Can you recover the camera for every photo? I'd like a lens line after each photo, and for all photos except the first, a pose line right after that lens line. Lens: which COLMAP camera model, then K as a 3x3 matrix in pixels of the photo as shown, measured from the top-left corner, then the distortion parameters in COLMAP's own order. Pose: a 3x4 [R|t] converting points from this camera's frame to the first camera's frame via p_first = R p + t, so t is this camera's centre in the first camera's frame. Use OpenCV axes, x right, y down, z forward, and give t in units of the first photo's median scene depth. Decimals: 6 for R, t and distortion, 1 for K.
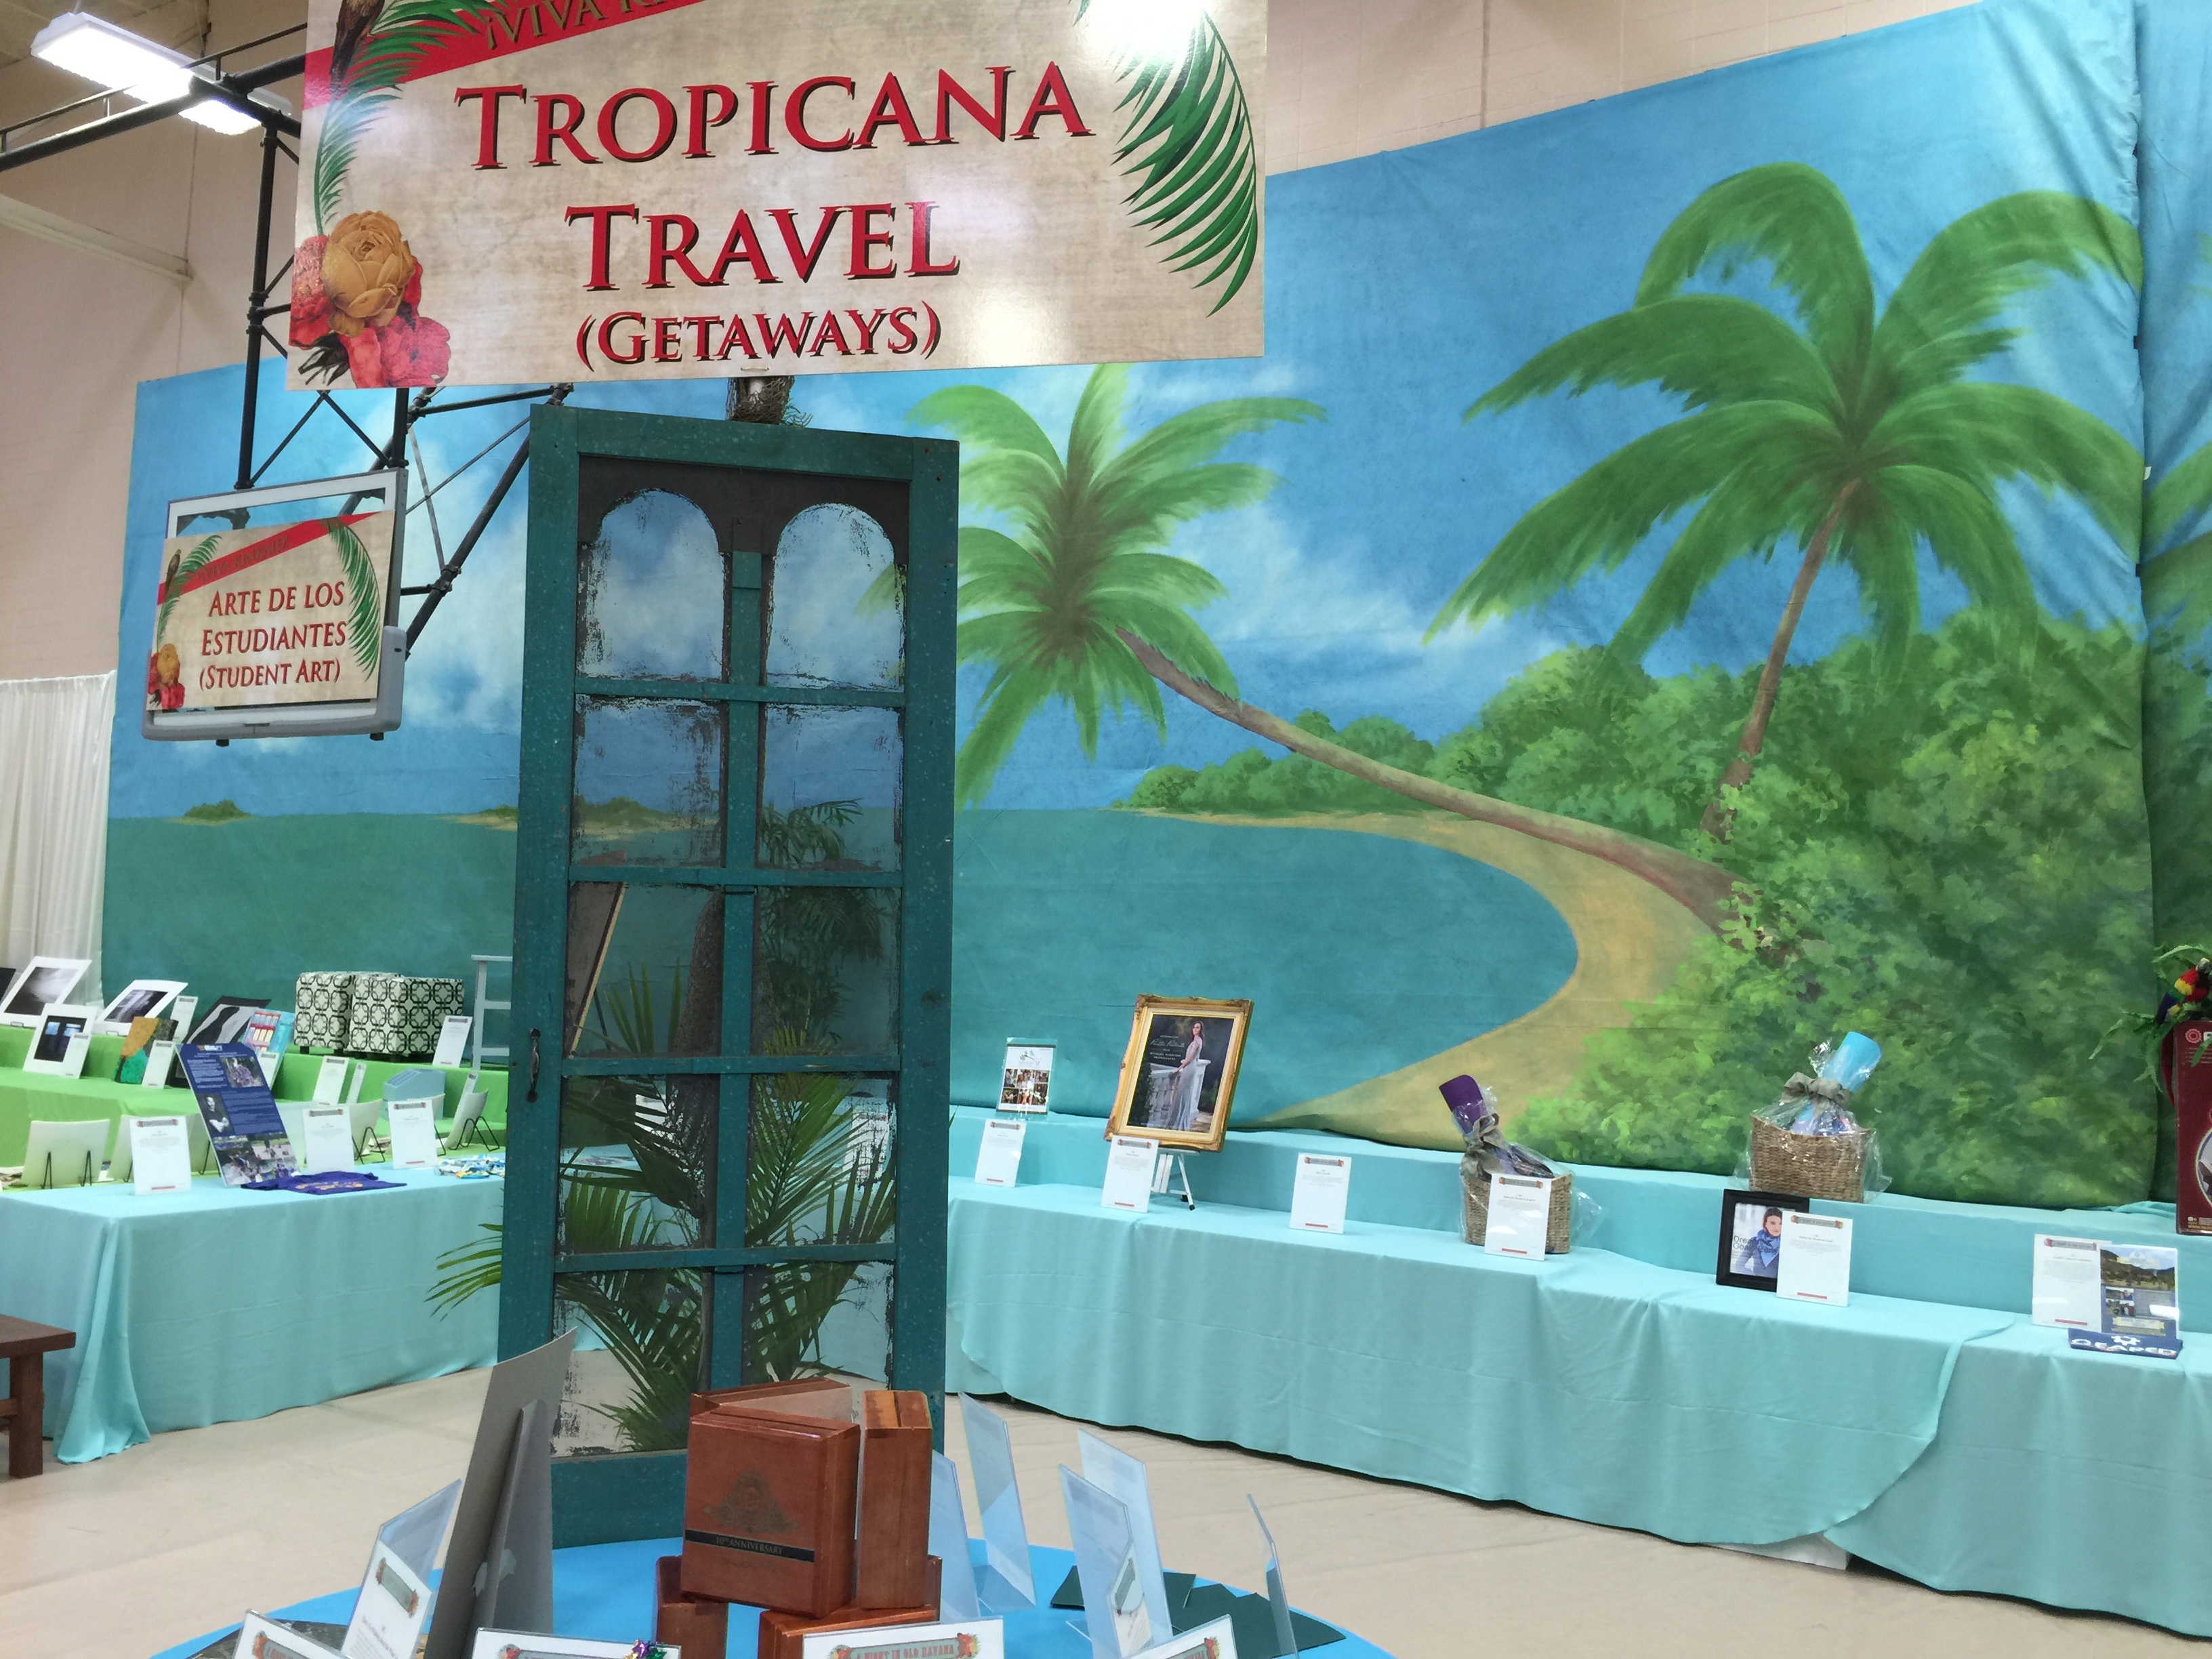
lens RADIAL K [[1937.1, 0, 1053.2], [0, 1937.1, 812.7], [0, 0, 1]] dist [0.078792, -0.101023]
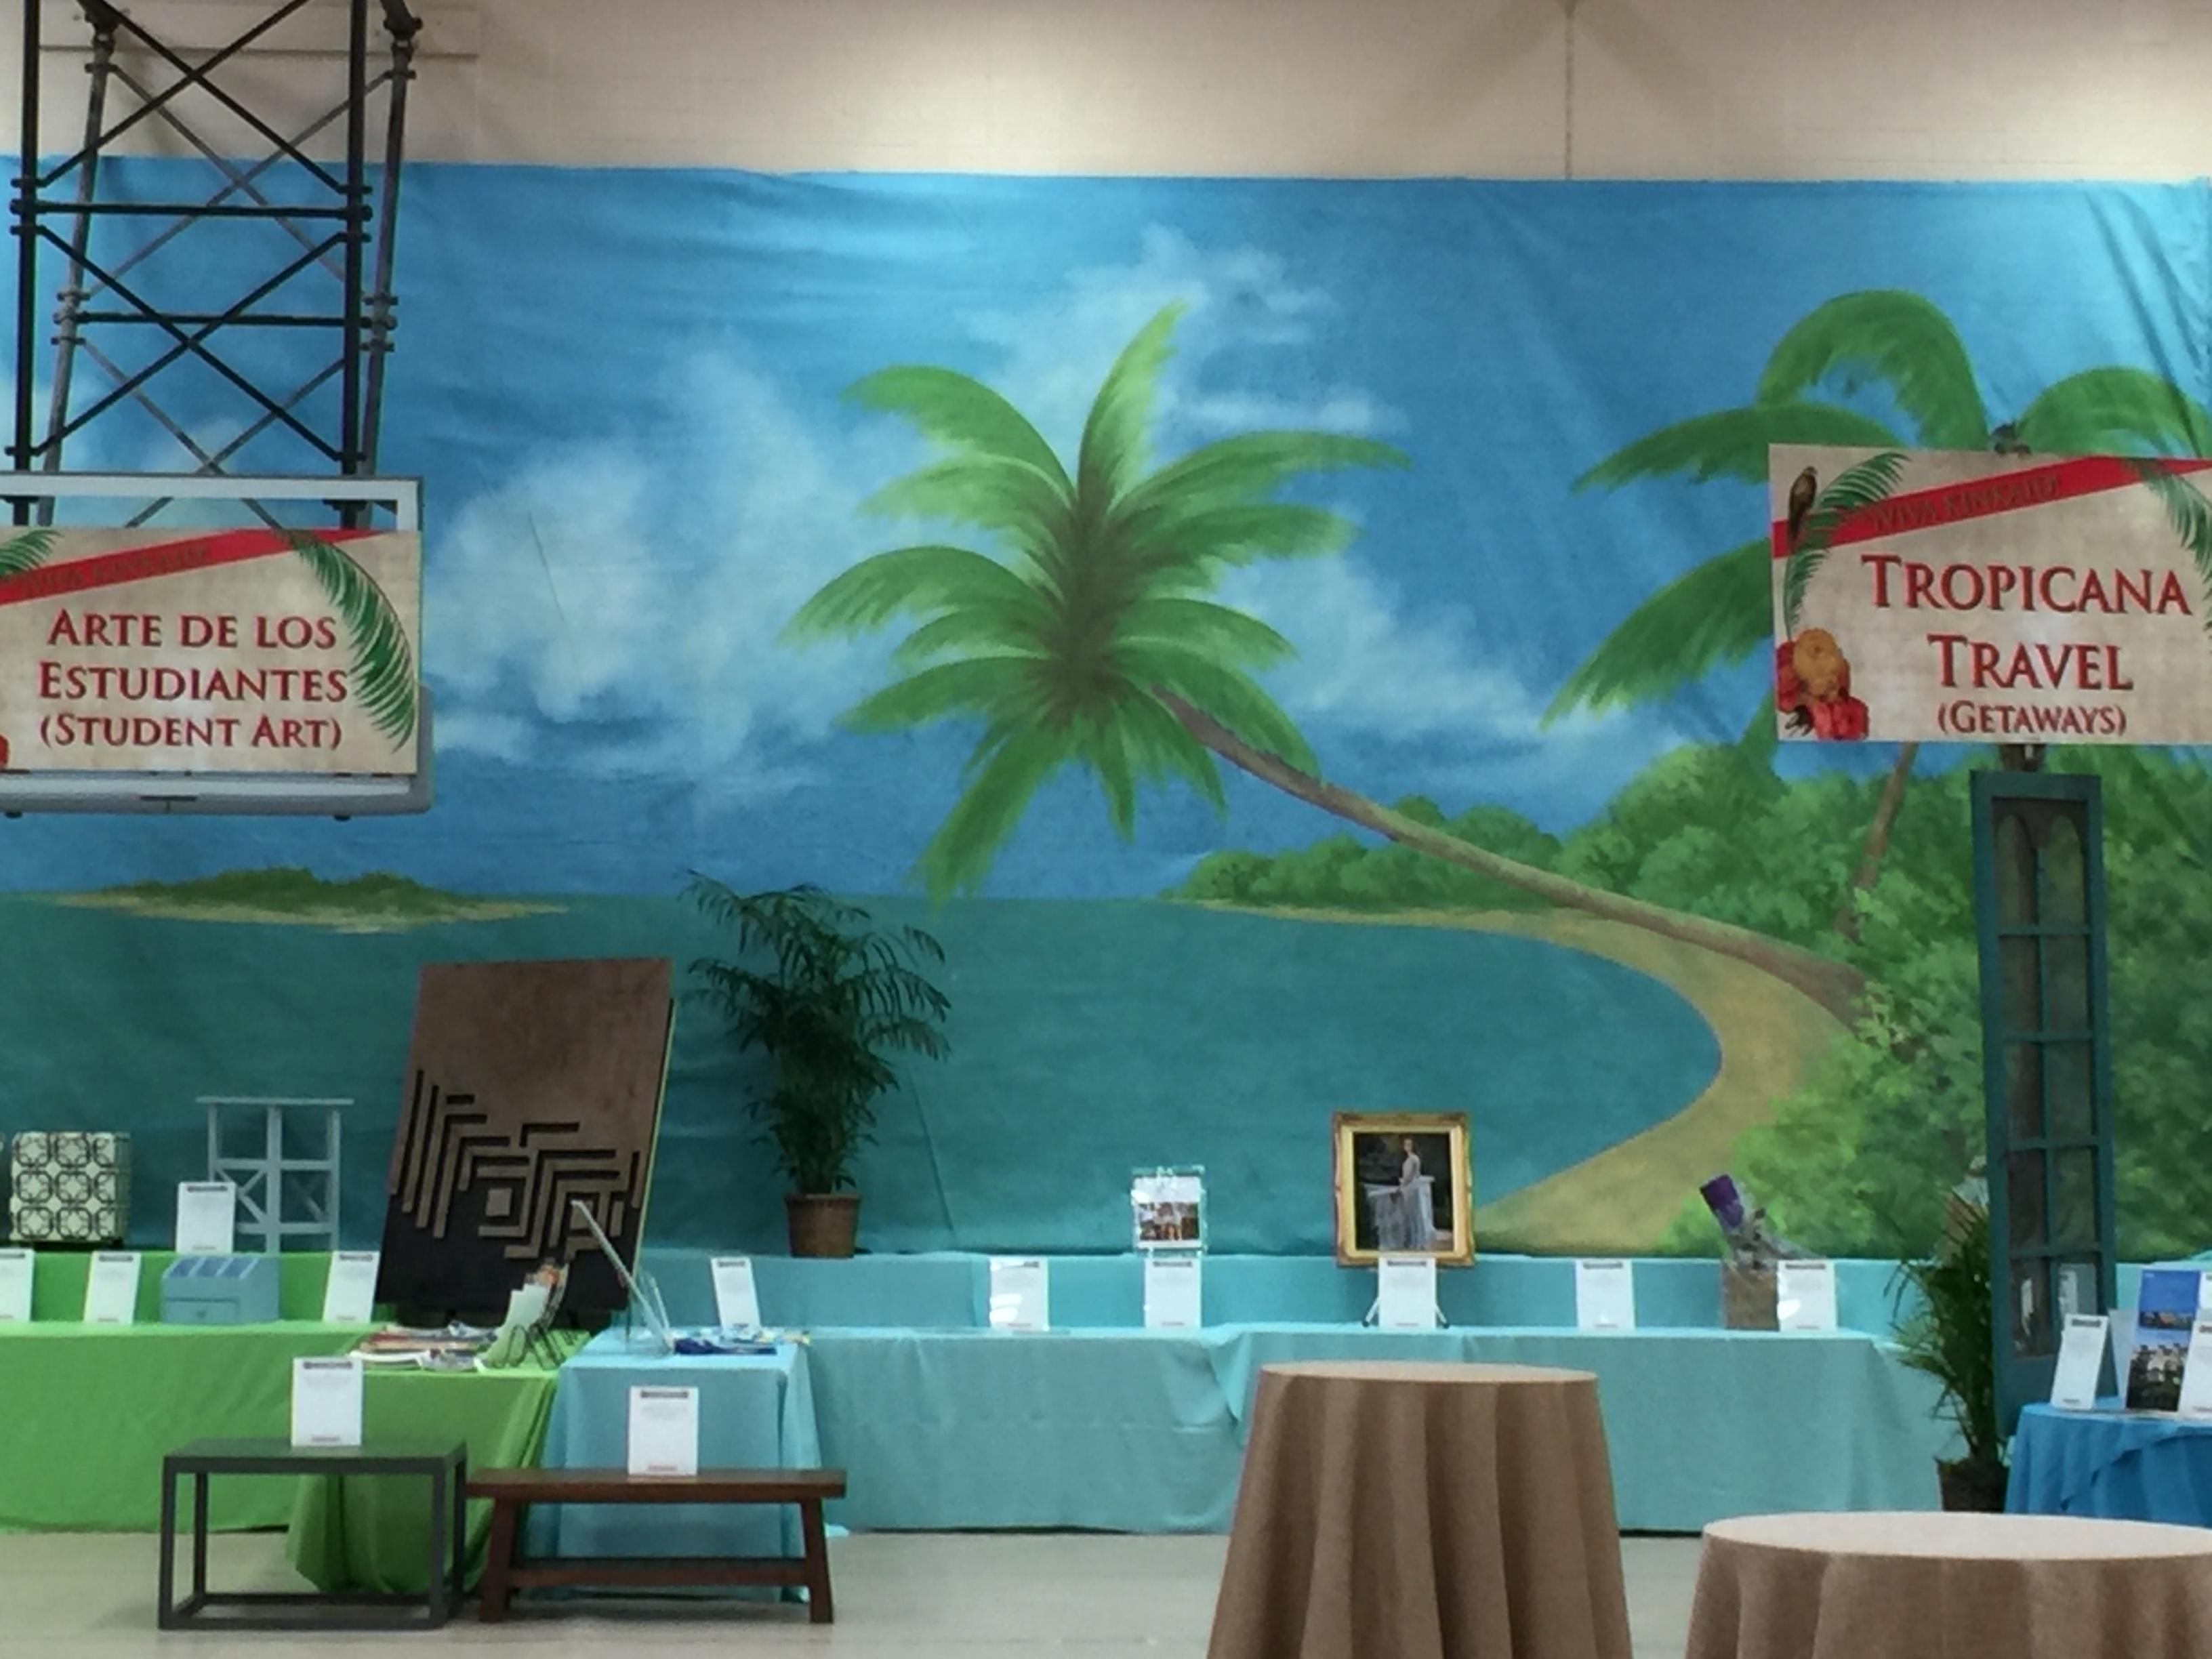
lens RADIAL K [[5001.2, 0, 1104.2], [0, 5001.2, 835.8], [0, 0, 1]] dist [0.022746, 0.000000]
pose [[0.829744, -0.005774, 0.558114, -1.392967], [-0.015177, 0.999343, 0.032903, -0.116773], [-0.557937, -0.035772, 0.829112, -0.929033]]
